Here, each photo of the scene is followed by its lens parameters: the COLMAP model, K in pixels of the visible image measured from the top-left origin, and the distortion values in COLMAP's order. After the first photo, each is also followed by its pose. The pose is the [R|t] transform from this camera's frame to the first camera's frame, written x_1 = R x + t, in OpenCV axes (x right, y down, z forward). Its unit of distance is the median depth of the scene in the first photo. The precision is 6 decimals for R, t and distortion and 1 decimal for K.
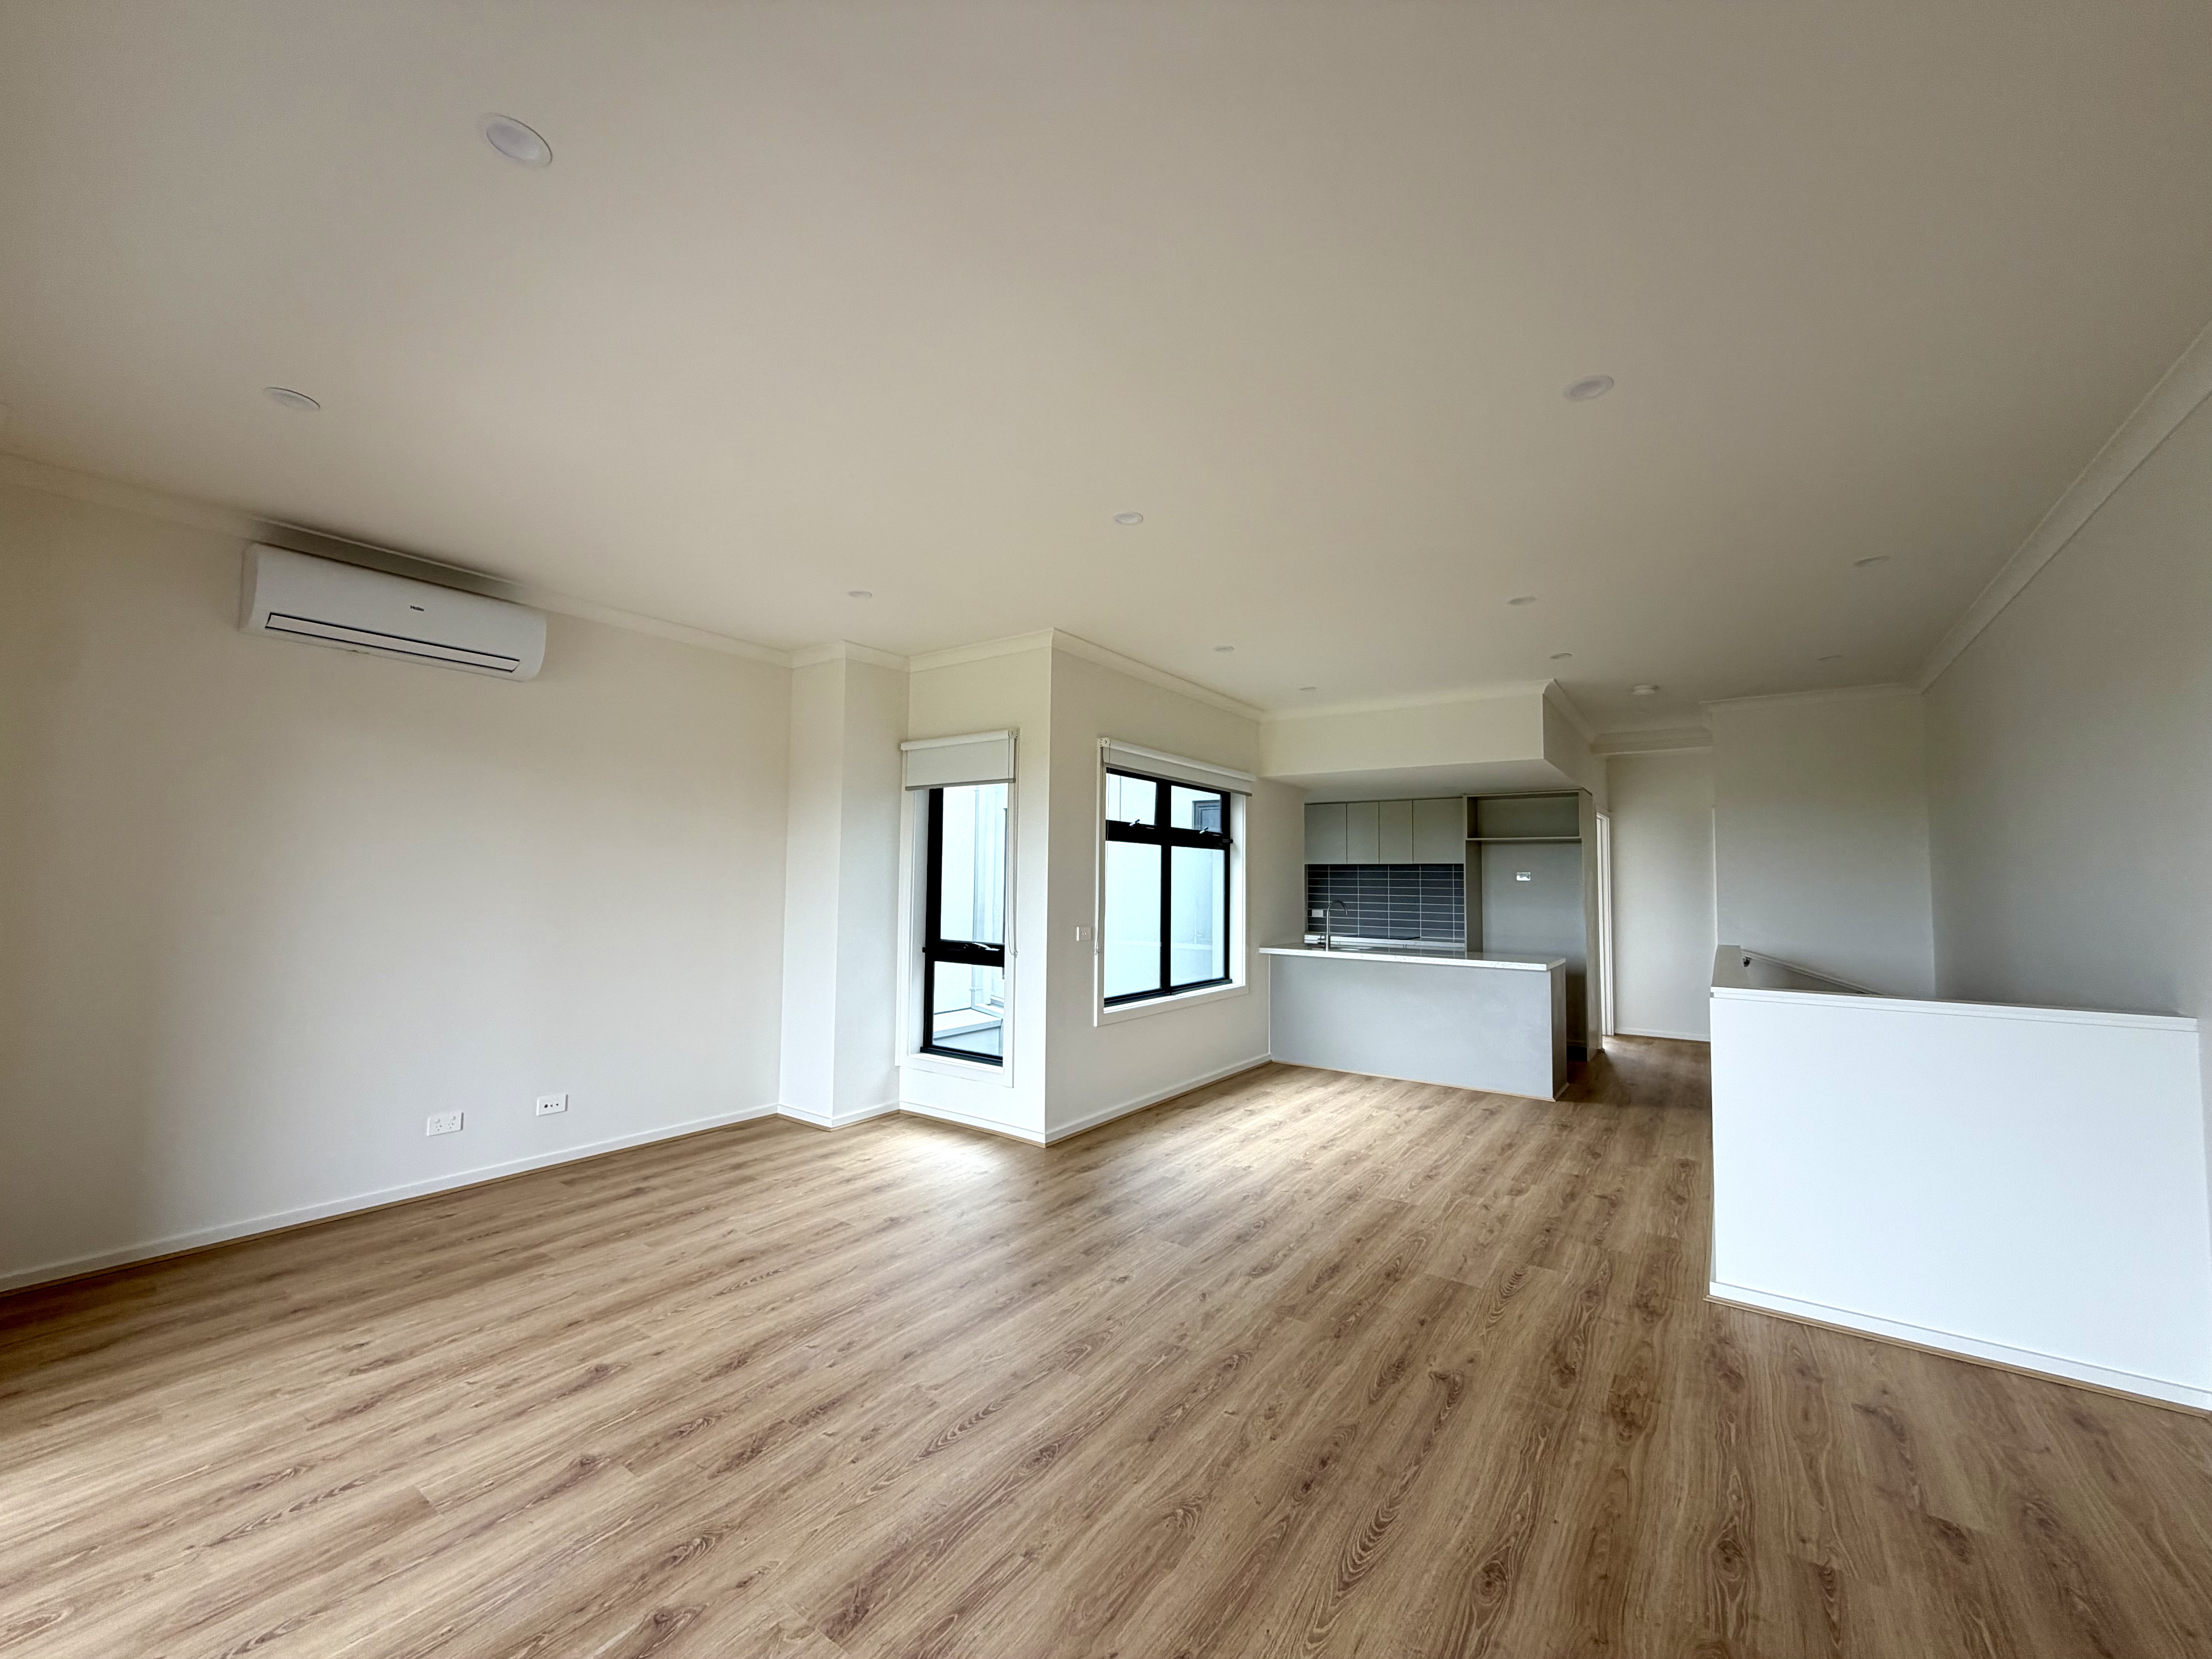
lens RADIAL K [[877.7, 0, 1098.4], [0, 877.7, 827.2], [0, 0, 1]] dist [-0.001490, 0.000207]
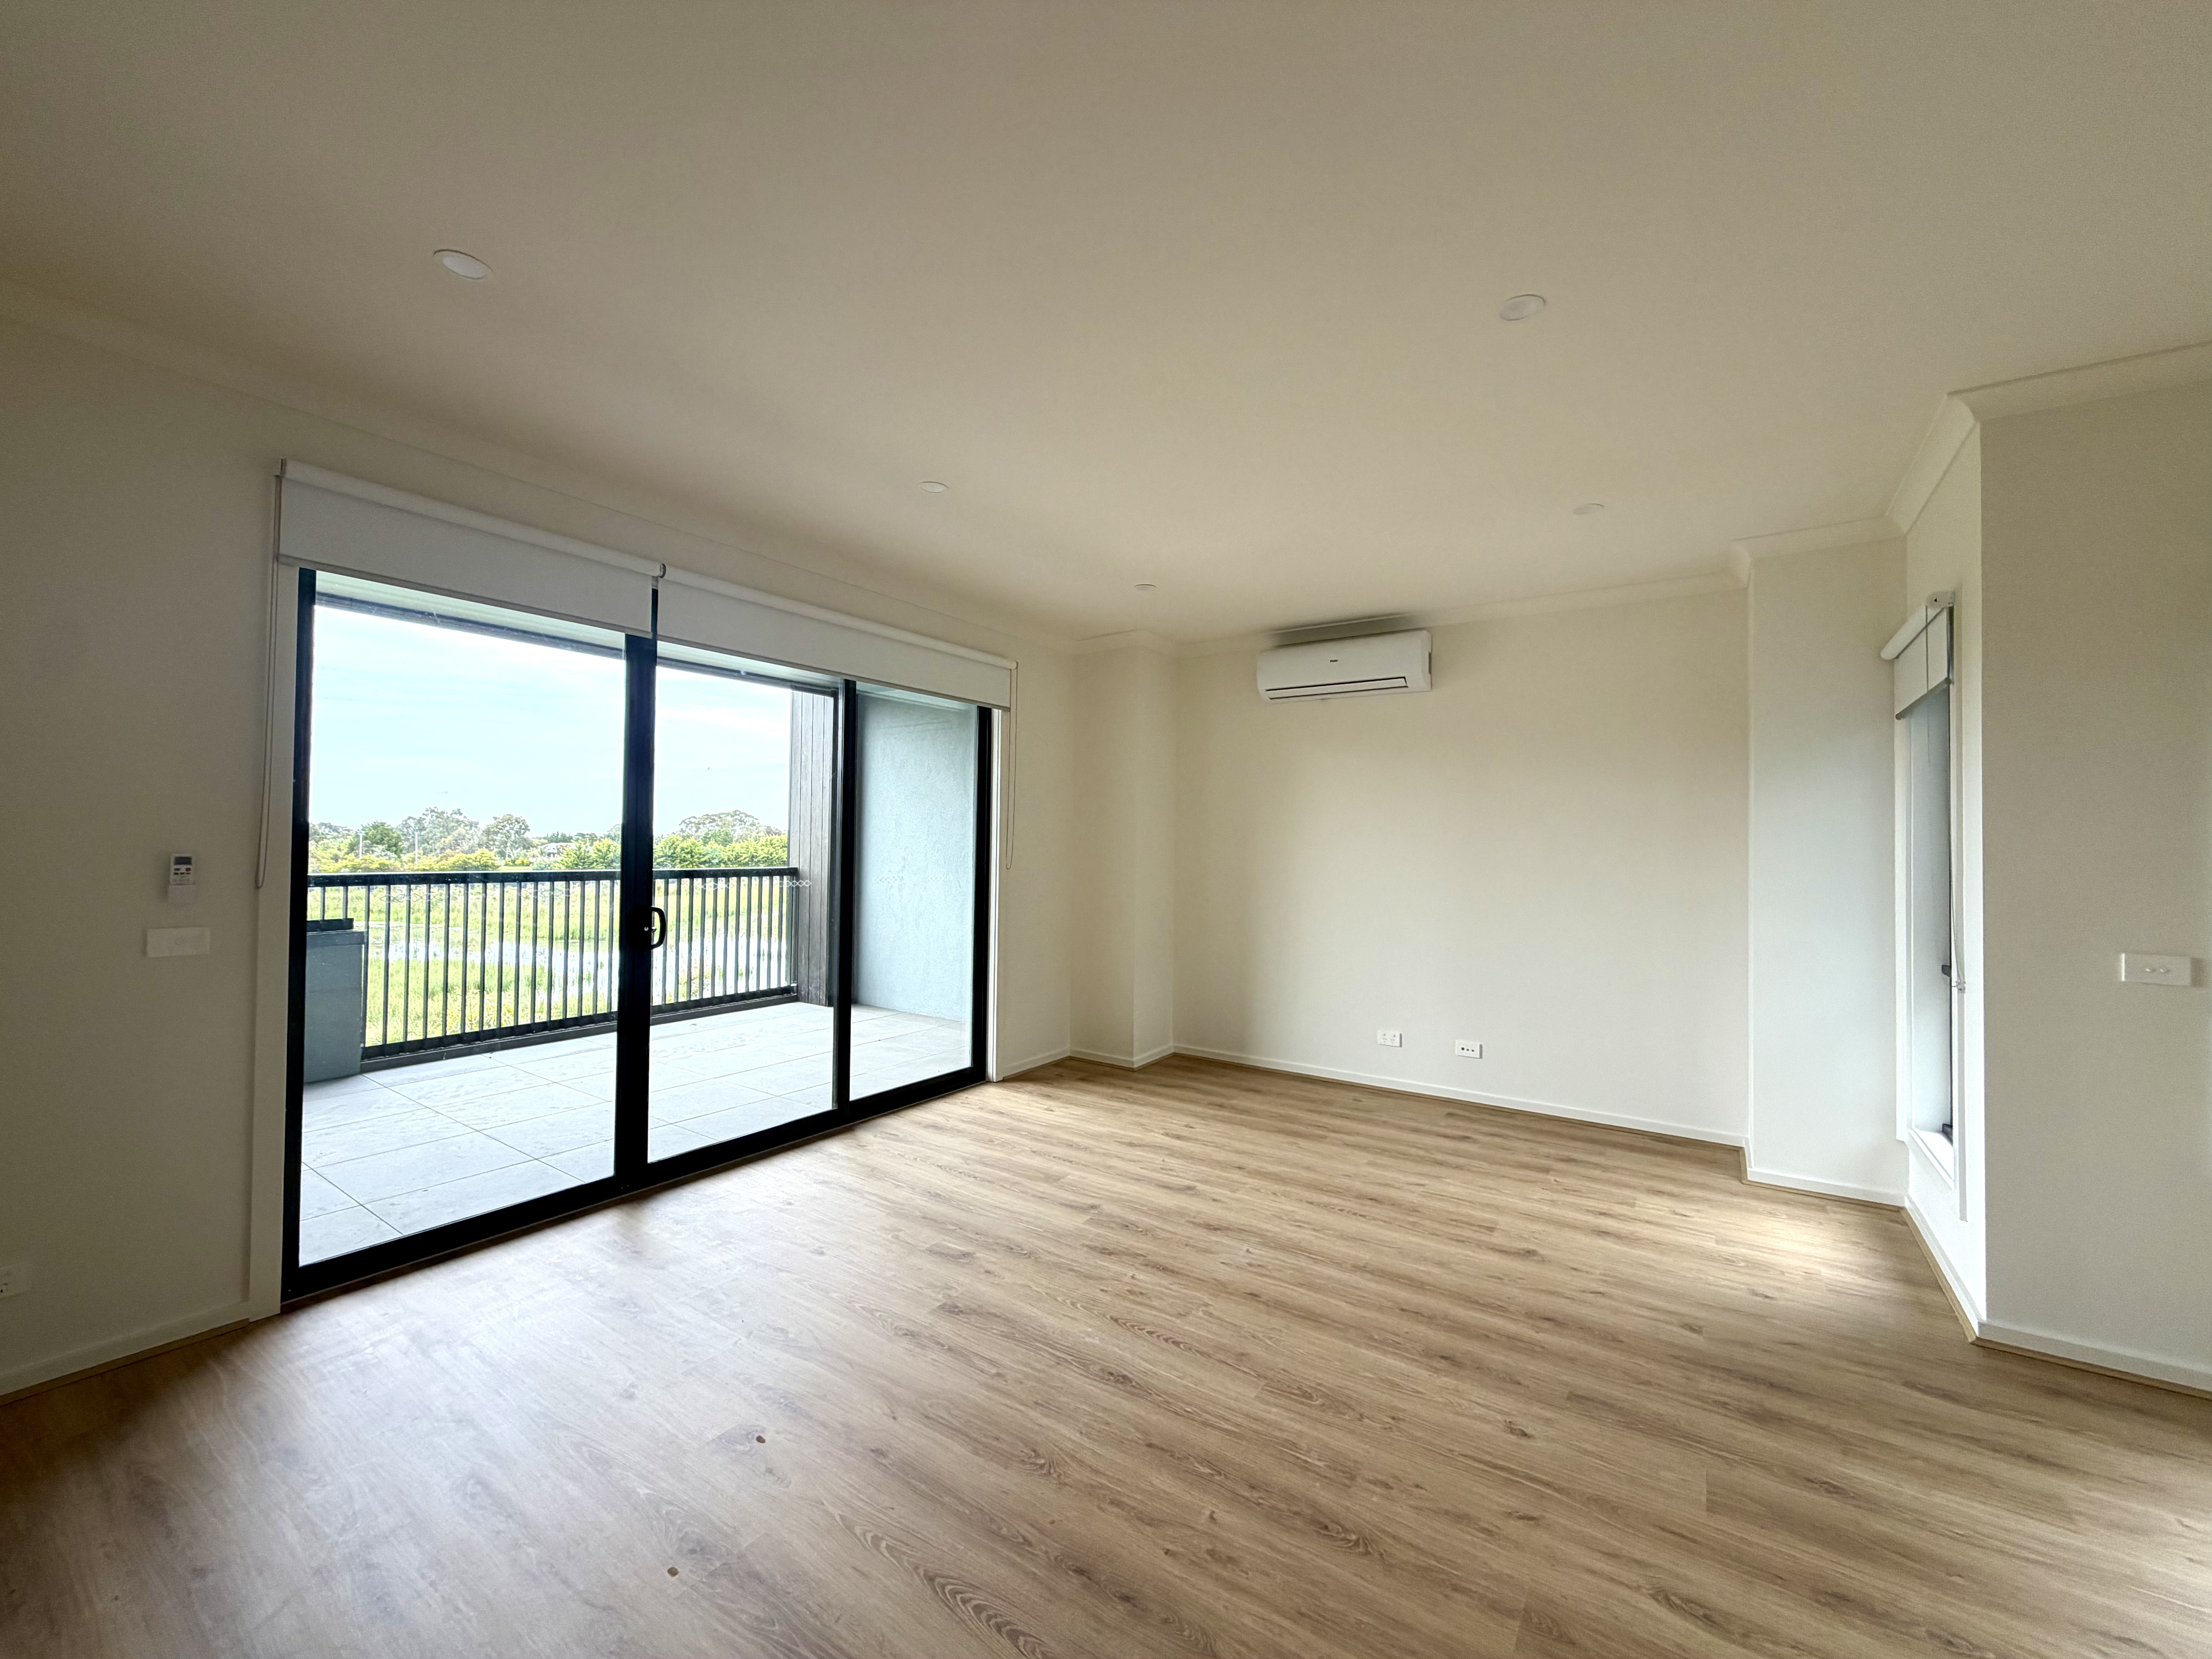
lens RADIAL K [[877.7, 0, 1101.8], [0, 877.7, 829.6], [0, 0, 1]] dist [-0.001490, 0.000207]
pose [[0.026347, -0.029874, -0.999206, 0.606359], [0.048764, 0.998402, -0.028564, 0.042960], [0.998463, -0.047972, 0.027761, 0.575433]]
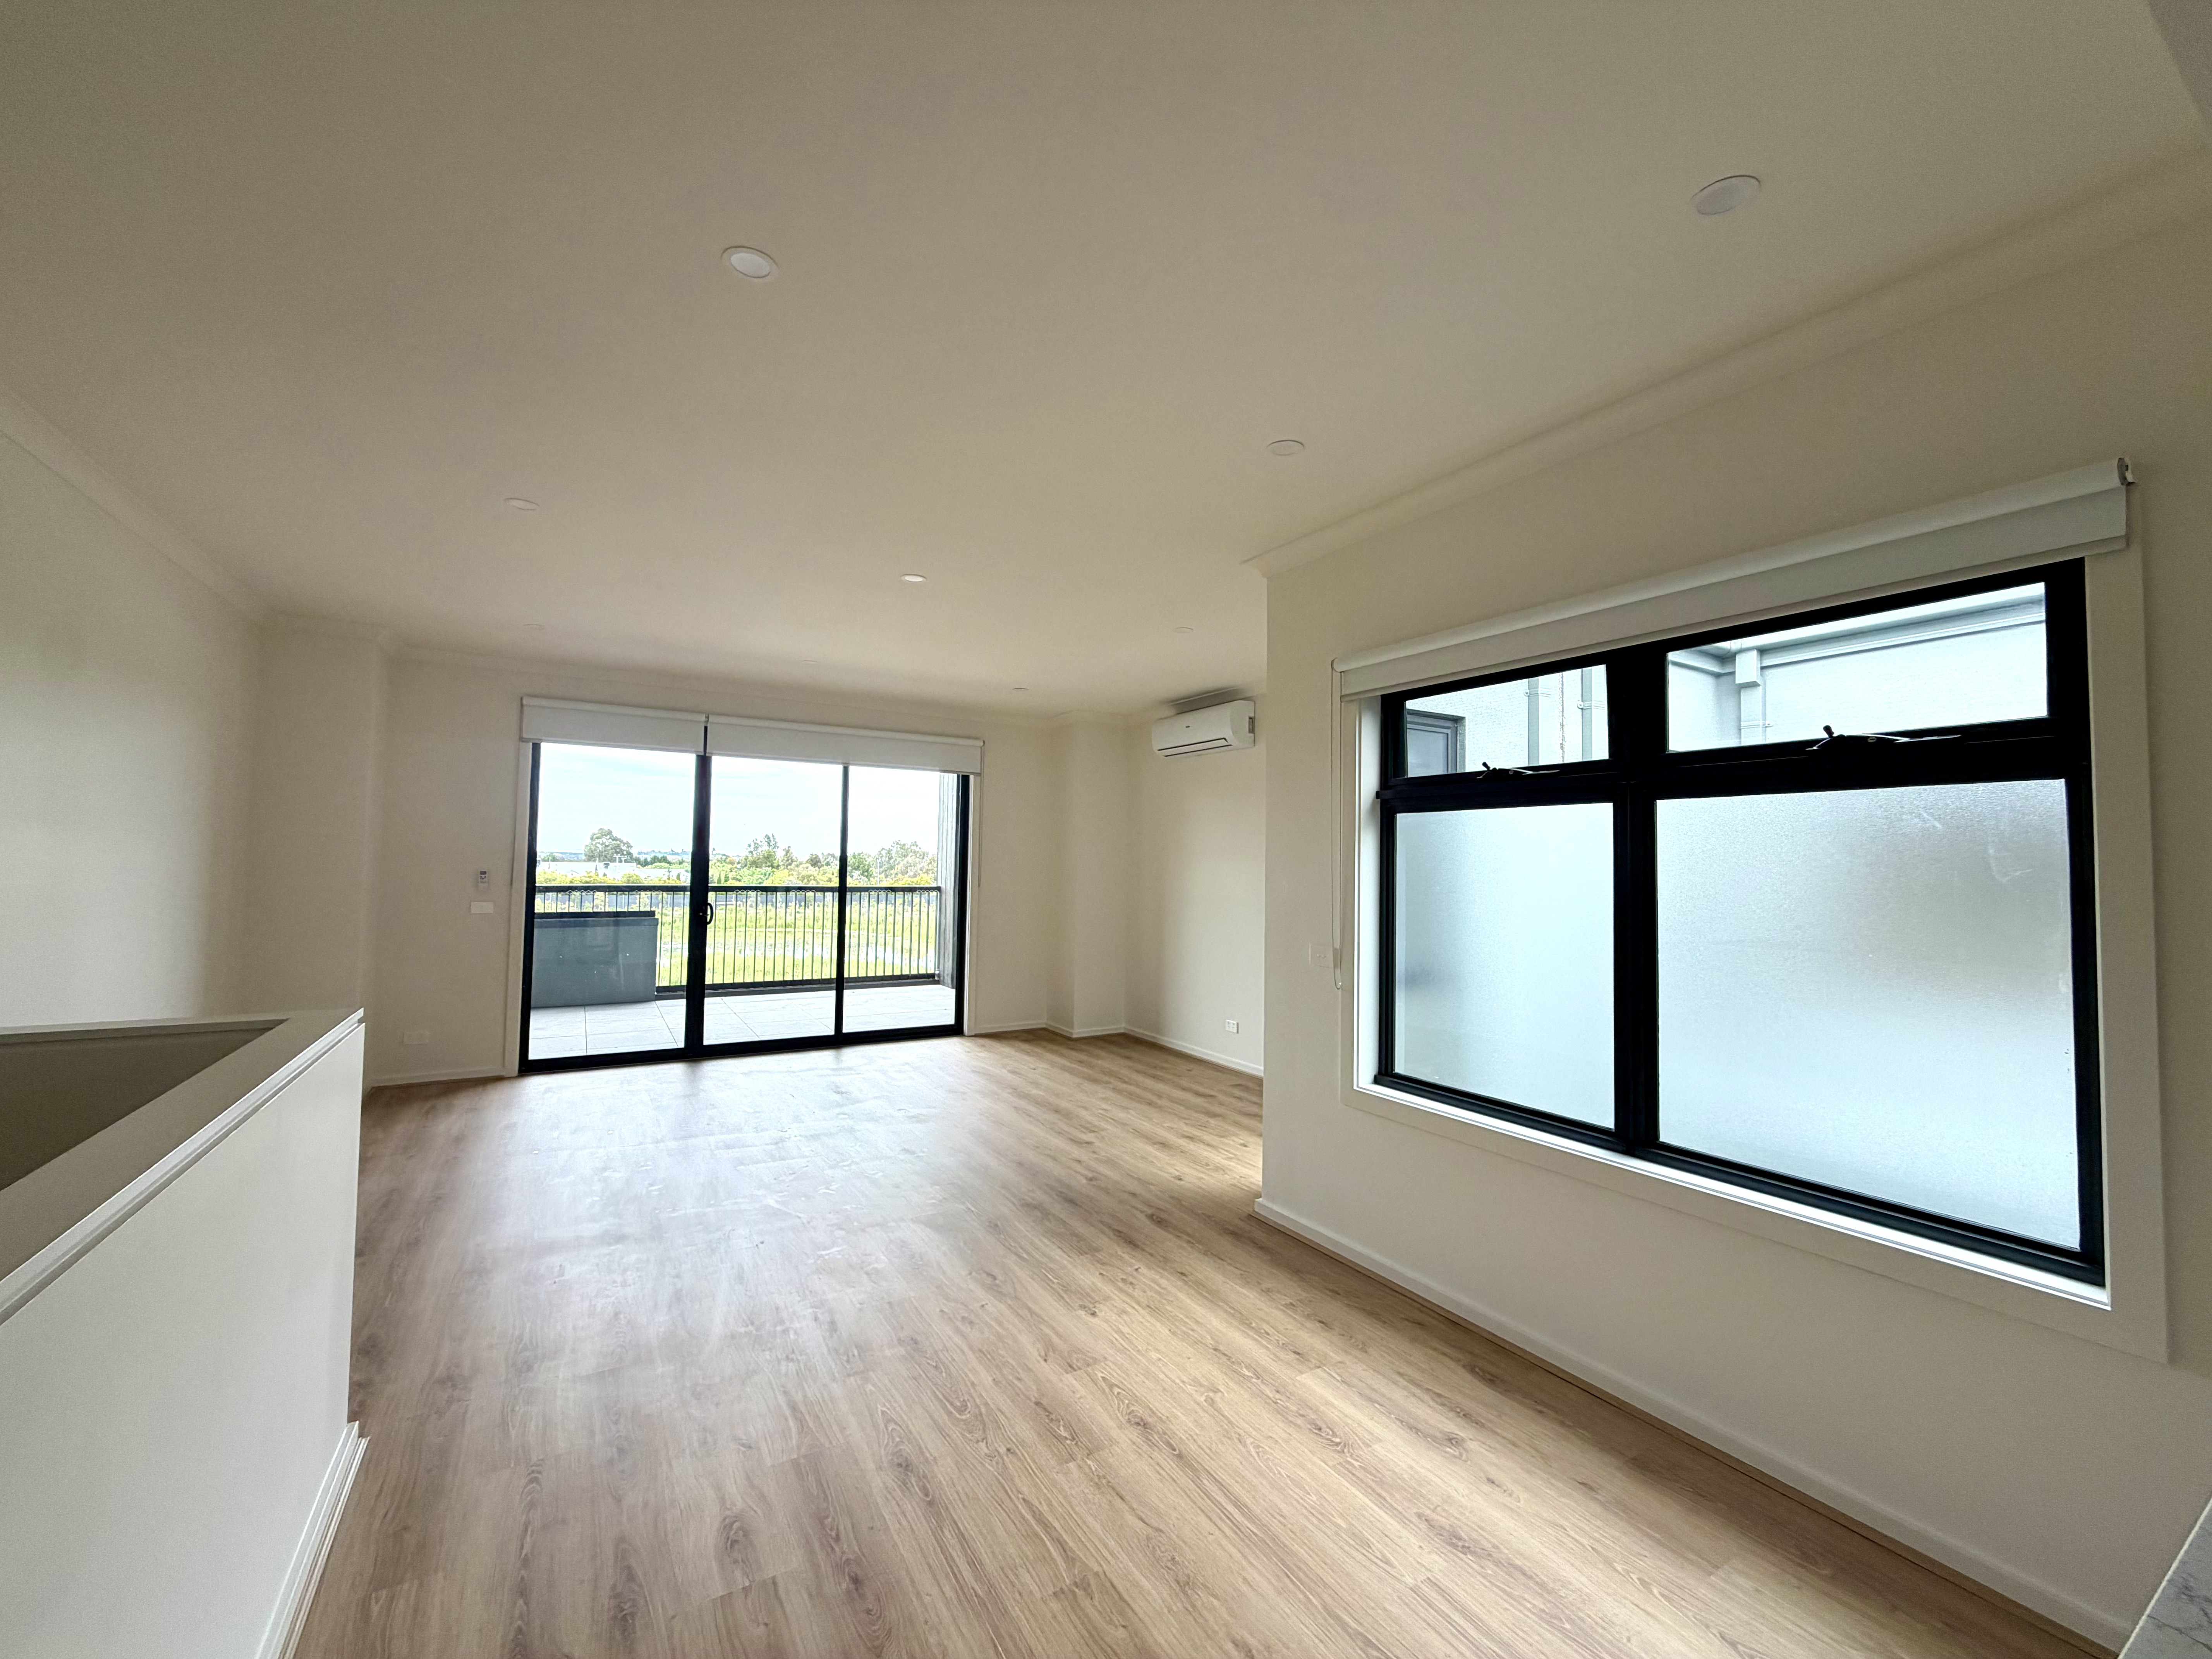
lens RADIAL K [[877.7, 0, 1101.3], [0, 877.7, 834.8], [0, 0, 1]] dist [-0.001490, 0.000207]
pose [[-0.393571, -0.052683, -0.917783, 0.929717], [0.035492, 0.996741, -0.072435, 0.096350], [0.918609, -0.061082, -0.390419, 1.519408]]
